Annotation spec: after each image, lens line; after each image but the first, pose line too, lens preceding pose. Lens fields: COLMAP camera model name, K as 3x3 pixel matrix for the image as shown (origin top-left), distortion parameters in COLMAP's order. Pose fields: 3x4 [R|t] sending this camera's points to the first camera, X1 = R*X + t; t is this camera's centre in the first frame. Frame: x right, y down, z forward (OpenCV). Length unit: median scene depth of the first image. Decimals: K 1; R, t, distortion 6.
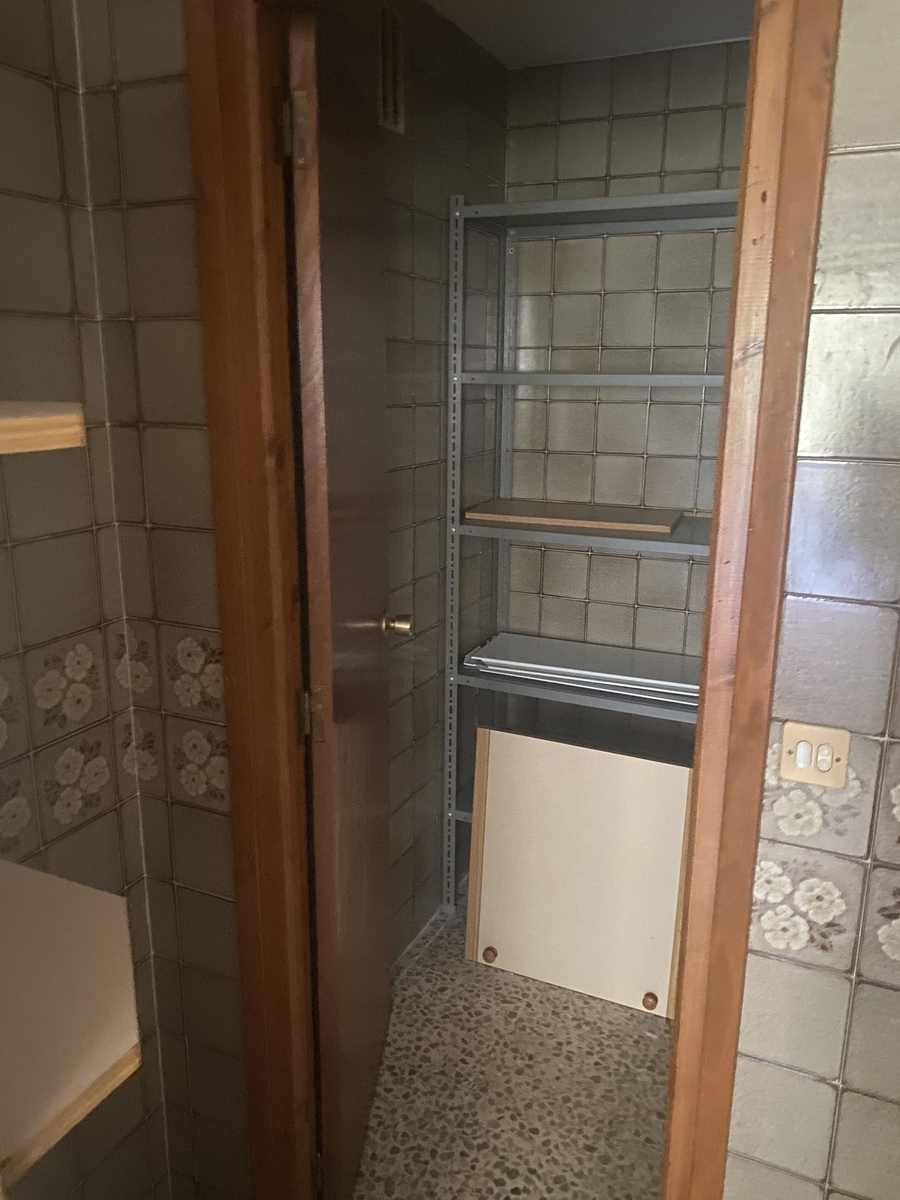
lens RADIAL K [[916.5, 0, 450.9], [0, 916.5, 600.6], [0, 0, 1]] dist [0.009265, -0.004446]
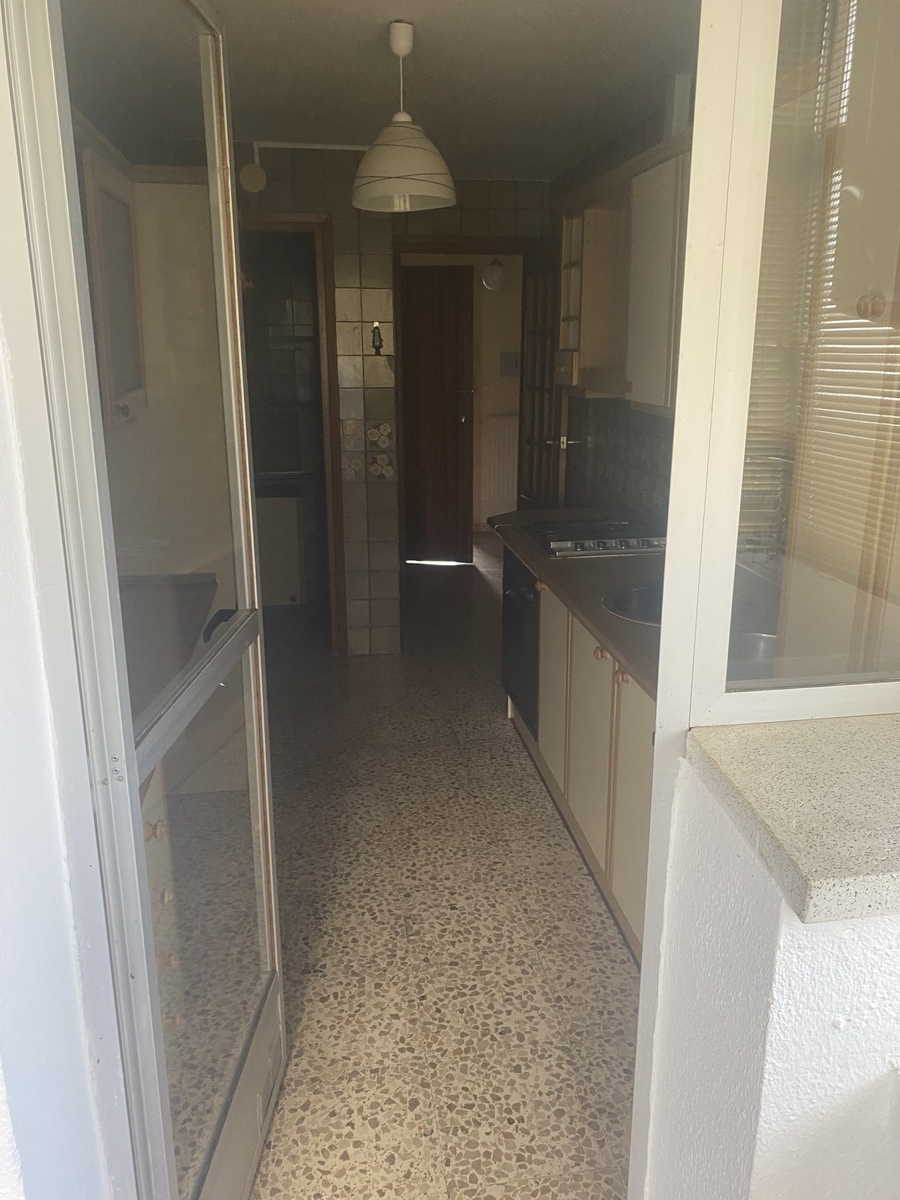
lens RADIAL K [[916.5, 0, 450.7], [0, 916.5, 598.7], [0, 0, 1]] dist [0.009265, -0.004446]
pose [[0.839037, -0.149365, 0.523170, -1.524668], [0.136528, 0.988612, 0.063290, 0.725497], [-0.526665, 0.018325, 0.849875, -2.783948]]
